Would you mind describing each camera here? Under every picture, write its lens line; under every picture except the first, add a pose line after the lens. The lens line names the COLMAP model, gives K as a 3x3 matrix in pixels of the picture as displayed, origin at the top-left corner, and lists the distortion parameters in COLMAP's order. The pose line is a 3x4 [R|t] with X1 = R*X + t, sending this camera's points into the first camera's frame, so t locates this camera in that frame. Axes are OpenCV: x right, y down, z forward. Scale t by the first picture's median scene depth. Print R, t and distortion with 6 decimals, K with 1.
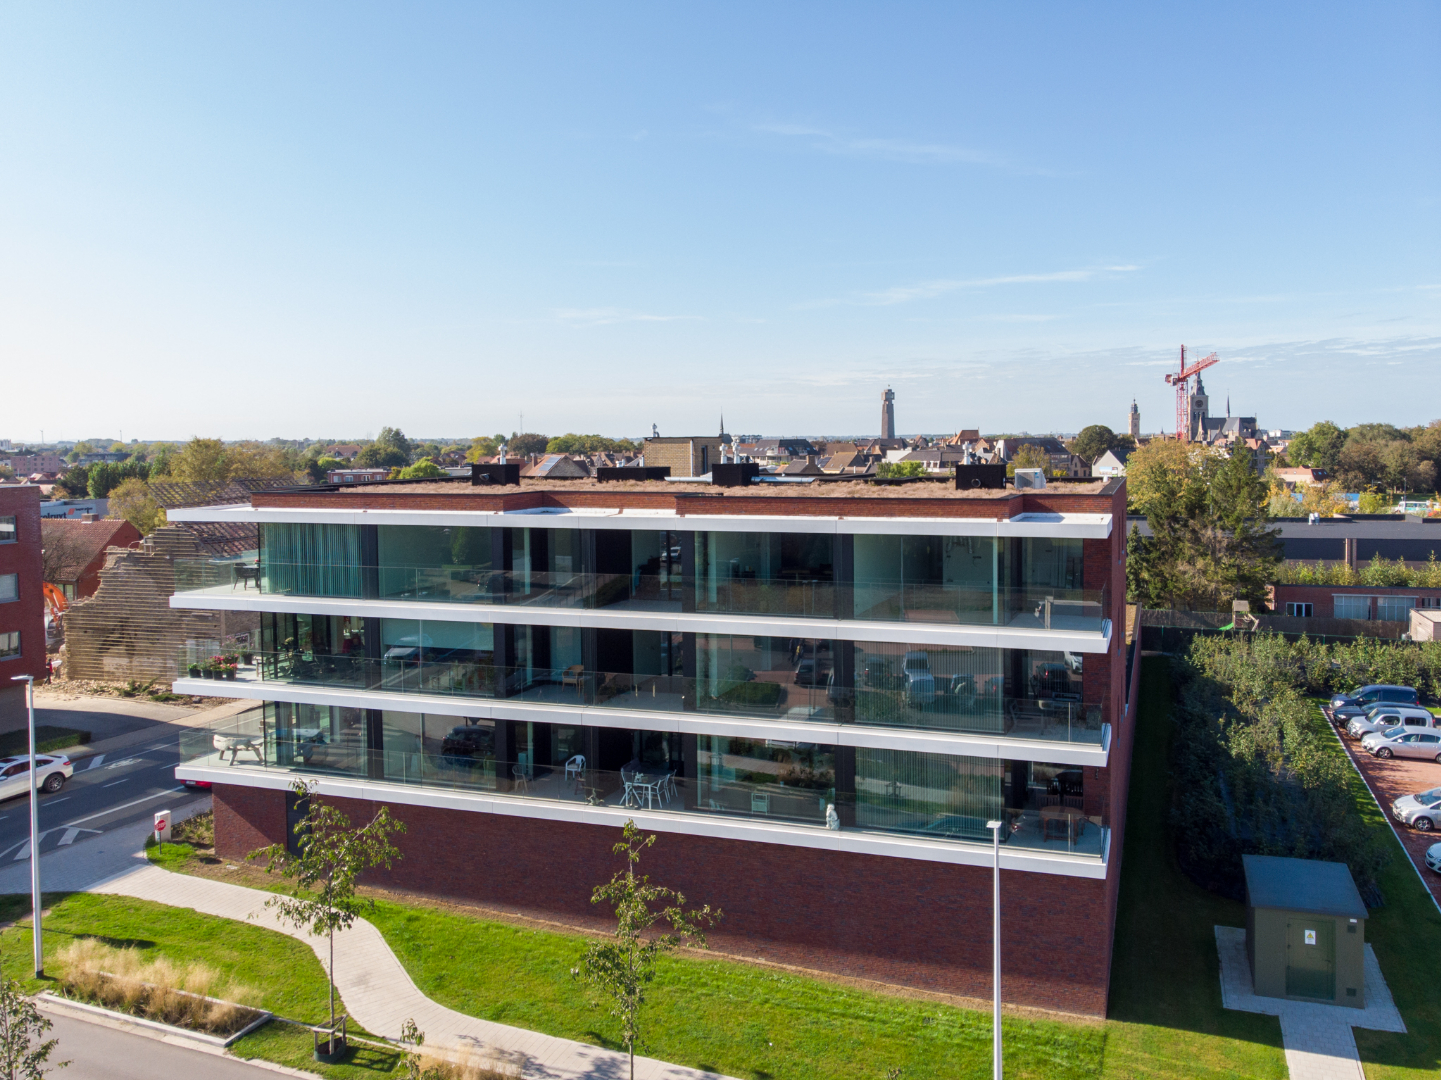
lens RADIAL K [[1185.1, 0, 798.0], [0, 1185.1, 537.1], [0, 0, 1]] dist [-0.008309, 0.011433]
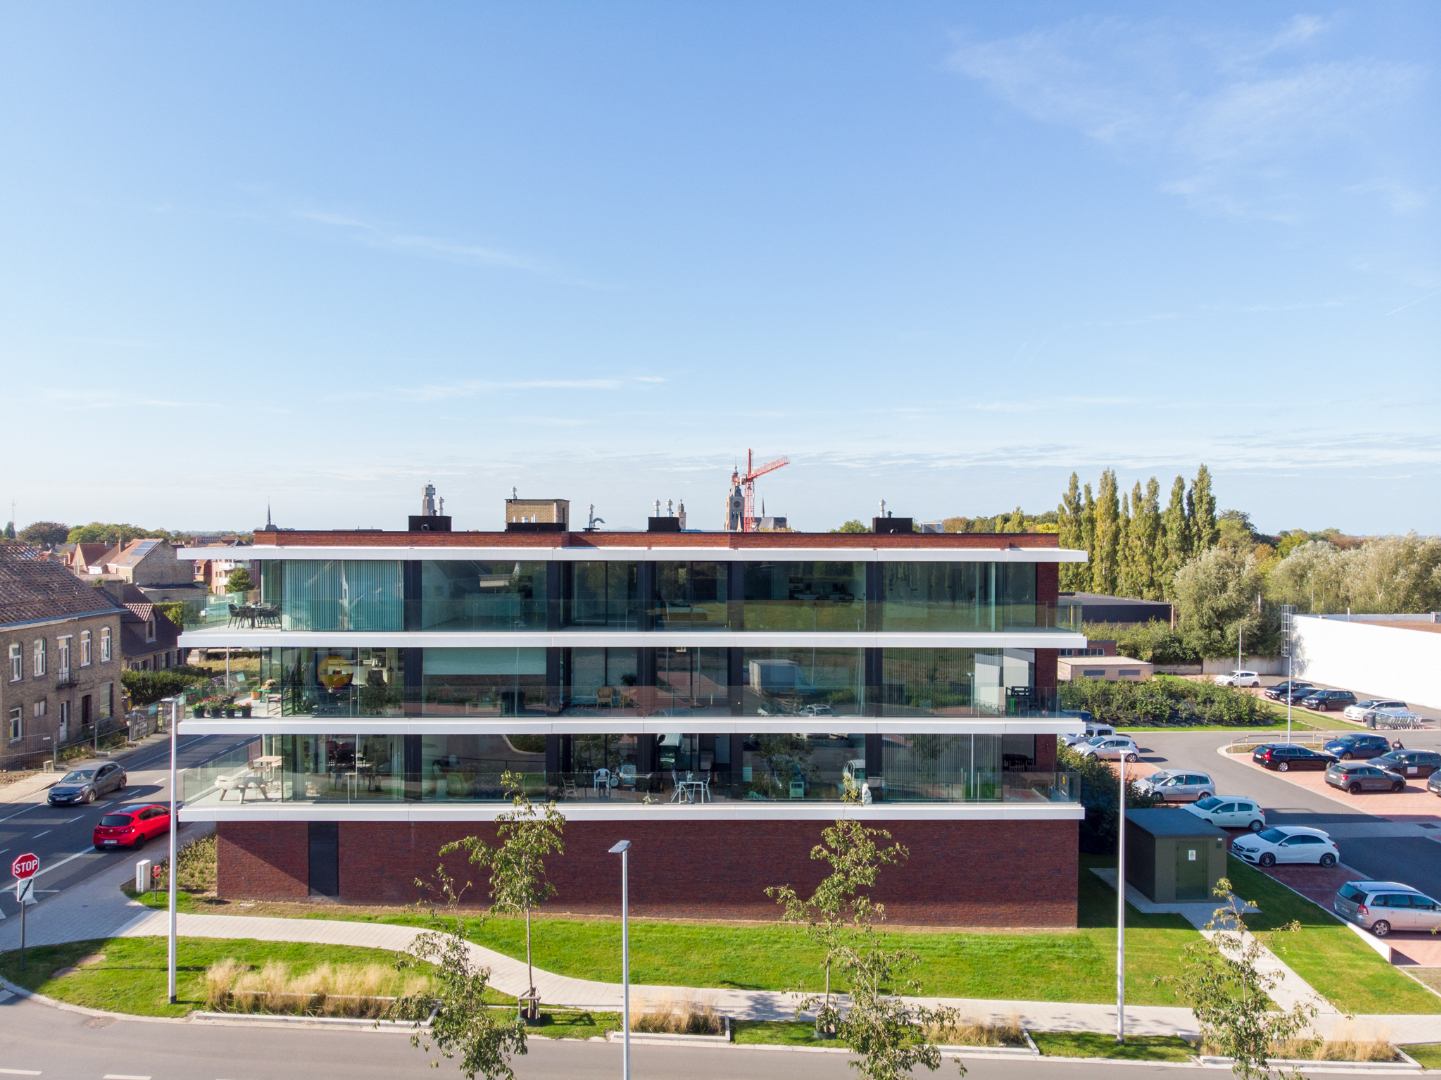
lens RADIAL K [[1160.8, 0, 719.6], [0, 1160.8, 614.0], [0, 0, 1]] dist [-0.003819, -0.012706]
pose [[0.938074, -0.011591, 0.346241, -0.445291], [0.018329, 0.999701, -0.016195, 0.056453], [-0.345950, 0.021538, 0.938006, -0.065858]]
